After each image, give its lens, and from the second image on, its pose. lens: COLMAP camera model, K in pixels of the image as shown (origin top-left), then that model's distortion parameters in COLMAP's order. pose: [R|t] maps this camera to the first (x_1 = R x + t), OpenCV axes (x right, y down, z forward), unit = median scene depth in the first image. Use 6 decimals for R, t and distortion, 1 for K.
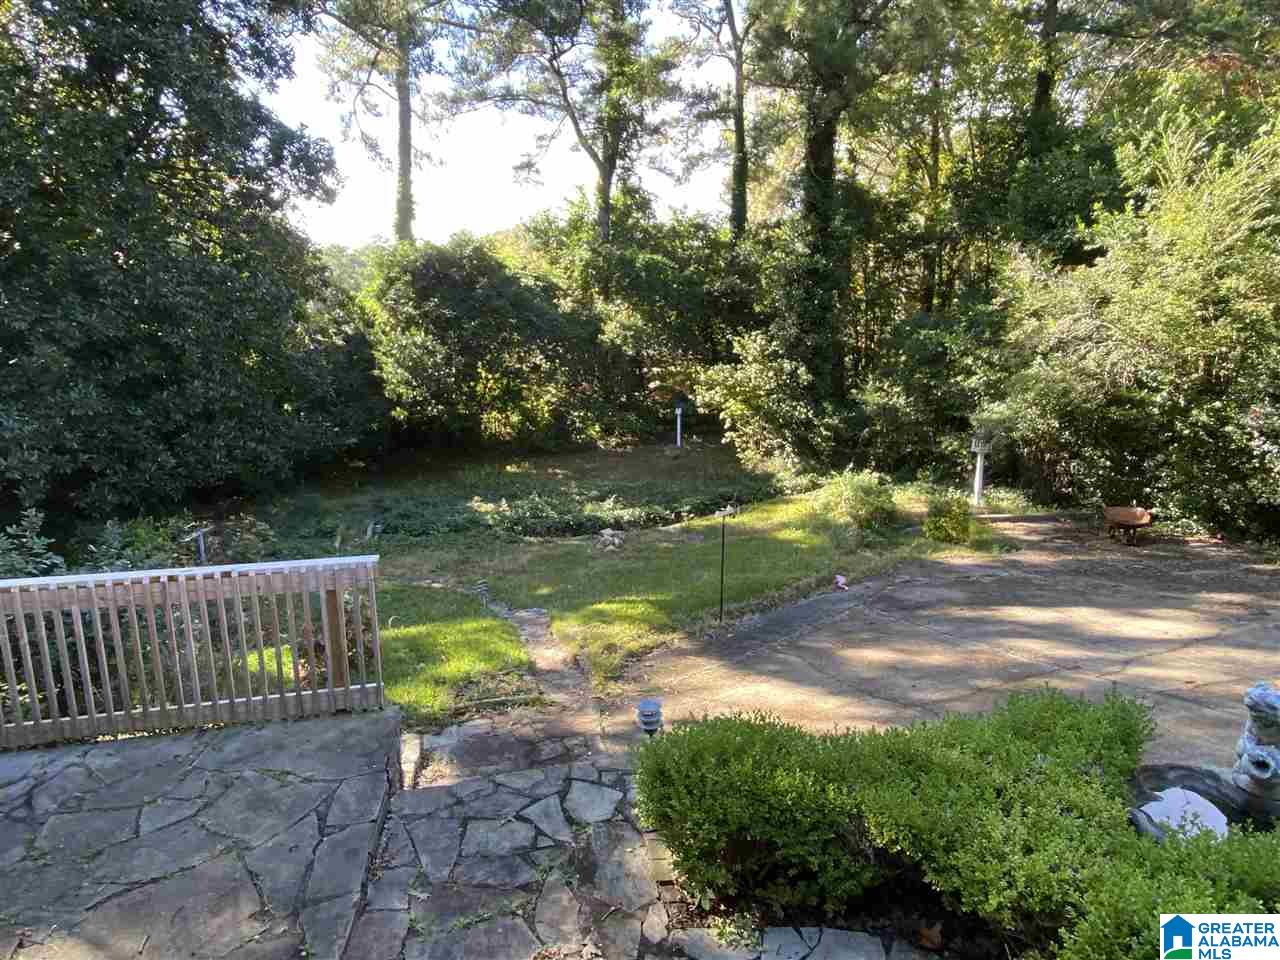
lens RADIAL K [[748.9, 0, 633.3], [0, 748.9, 475.3], [0, 0, 1]] dist [0.019724, -0.032488]
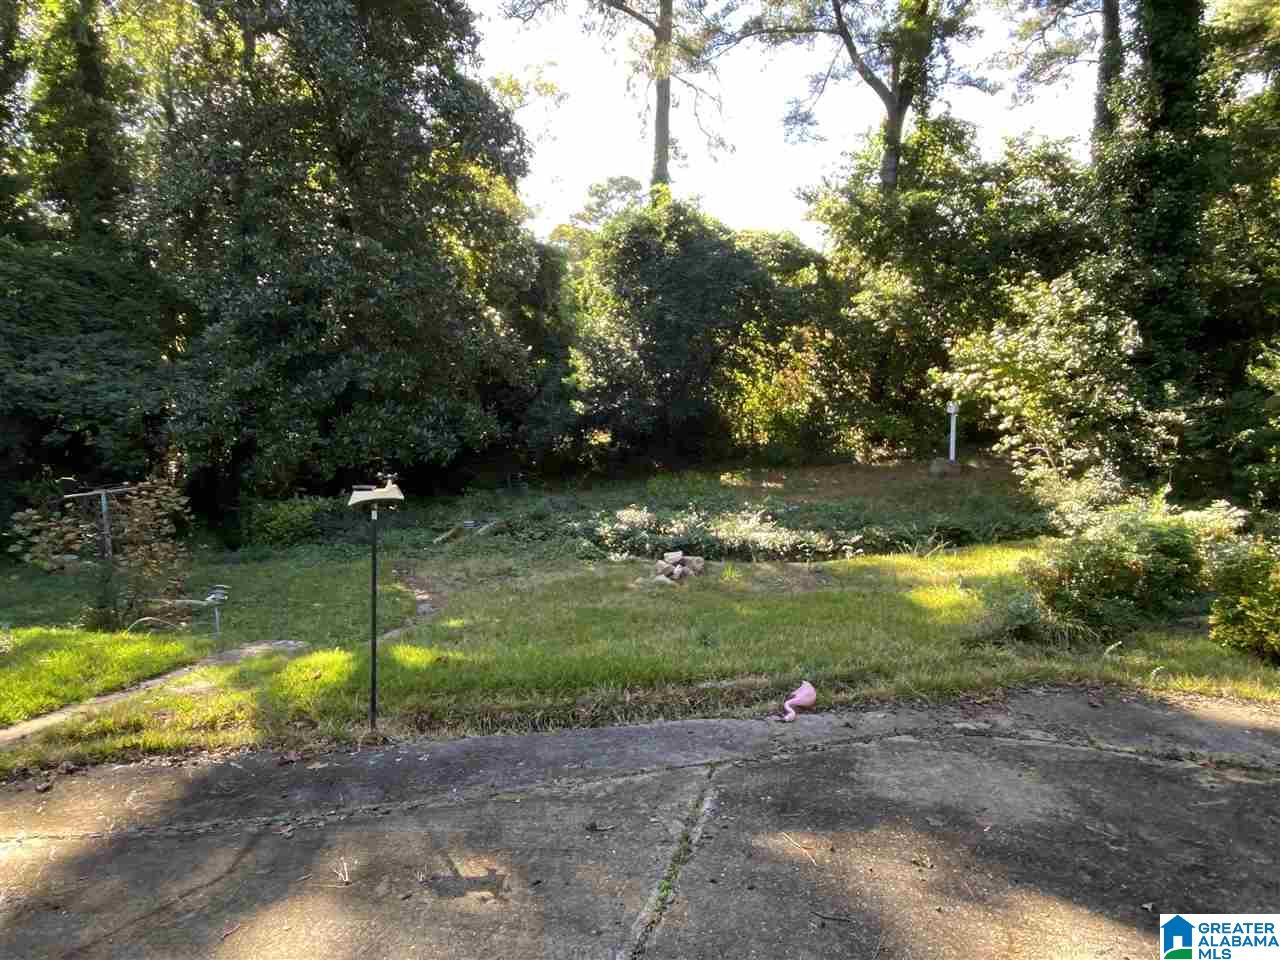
lens RADIAL K [[748.9, 0, 640.7], [0, 748.9, 475.8], [0, 0, 1]] dist [0.019724, -0.032488]
pose [[0.840073, 0.050299, -0.540137, 0.214839], [-0.074430, 0.996963, -0.022921, 0.014613], [0.537343, 0.059458, 0.841265, 0.287590]]
